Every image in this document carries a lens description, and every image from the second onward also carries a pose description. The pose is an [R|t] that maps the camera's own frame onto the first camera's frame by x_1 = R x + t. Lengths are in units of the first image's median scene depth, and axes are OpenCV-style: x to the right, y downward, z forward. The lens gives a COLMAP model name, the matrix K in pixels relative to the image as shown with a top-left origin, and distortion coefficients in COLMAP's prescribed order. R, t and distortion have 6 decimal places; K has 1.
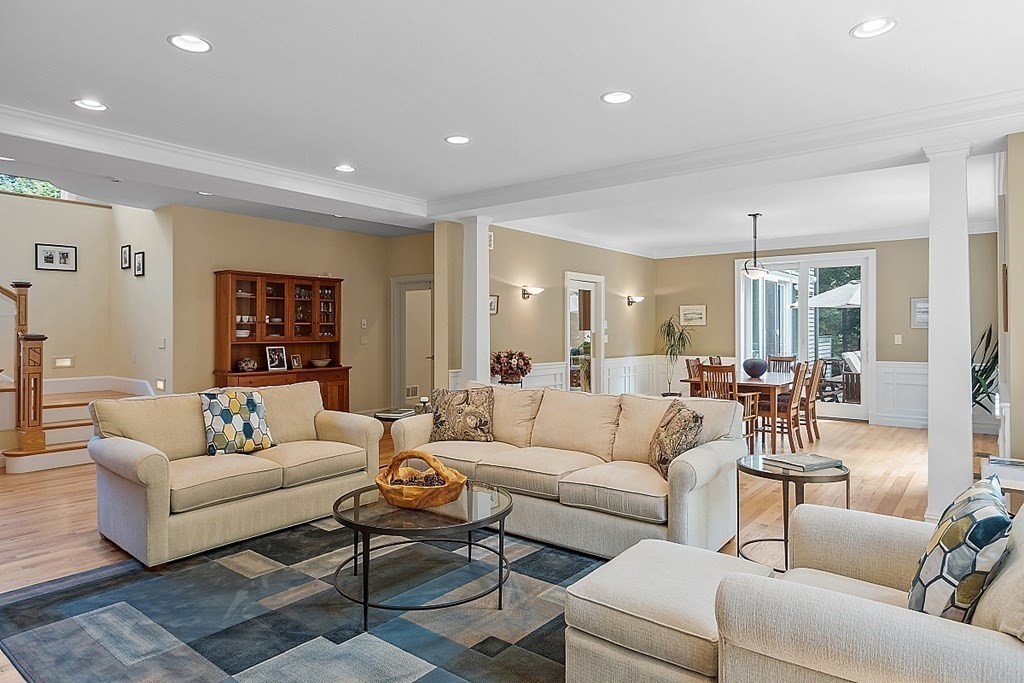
lens RADIAL K [[612.4, 0, 514.4], [0, 612.4, 331.3], [0, 0, 1]] dist [0.017082, 0.000082]
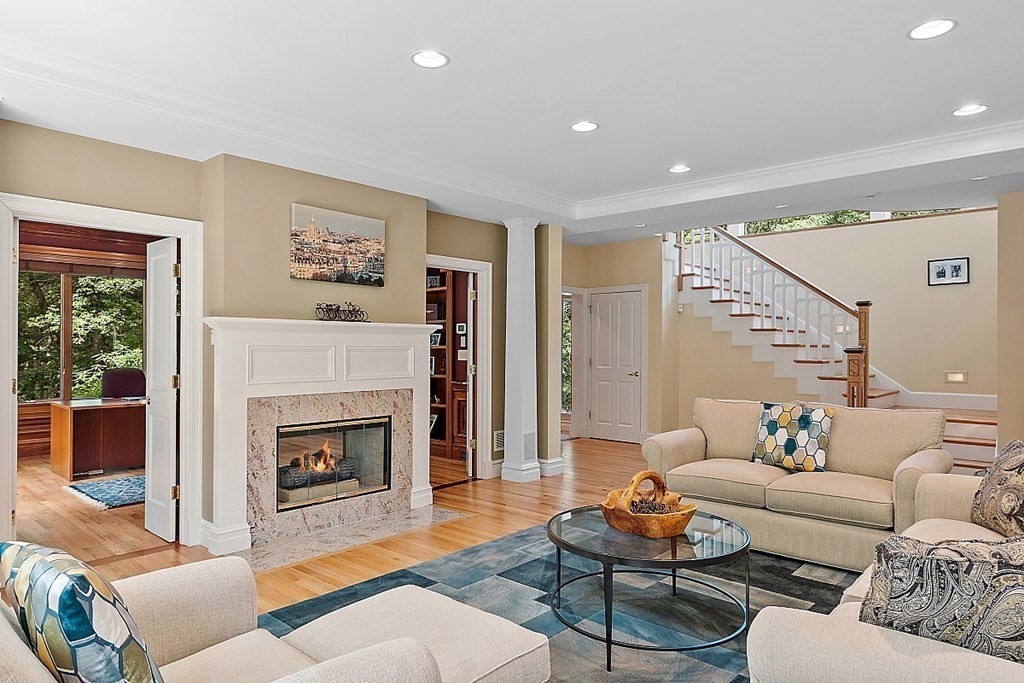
lens RADIAL K [[620.1, 0, 488.3], [0, 620.1, 347.3], [0, 0, 1]] dist [-0.001102, -0.000600]
pose [[-0.067962, 0.004584, -0.997677, 0.552596], [-0.006916, 0.999963, 0.005065, 0.005184], [0.997664, 0.007244, -0.067927, 0.590860]]
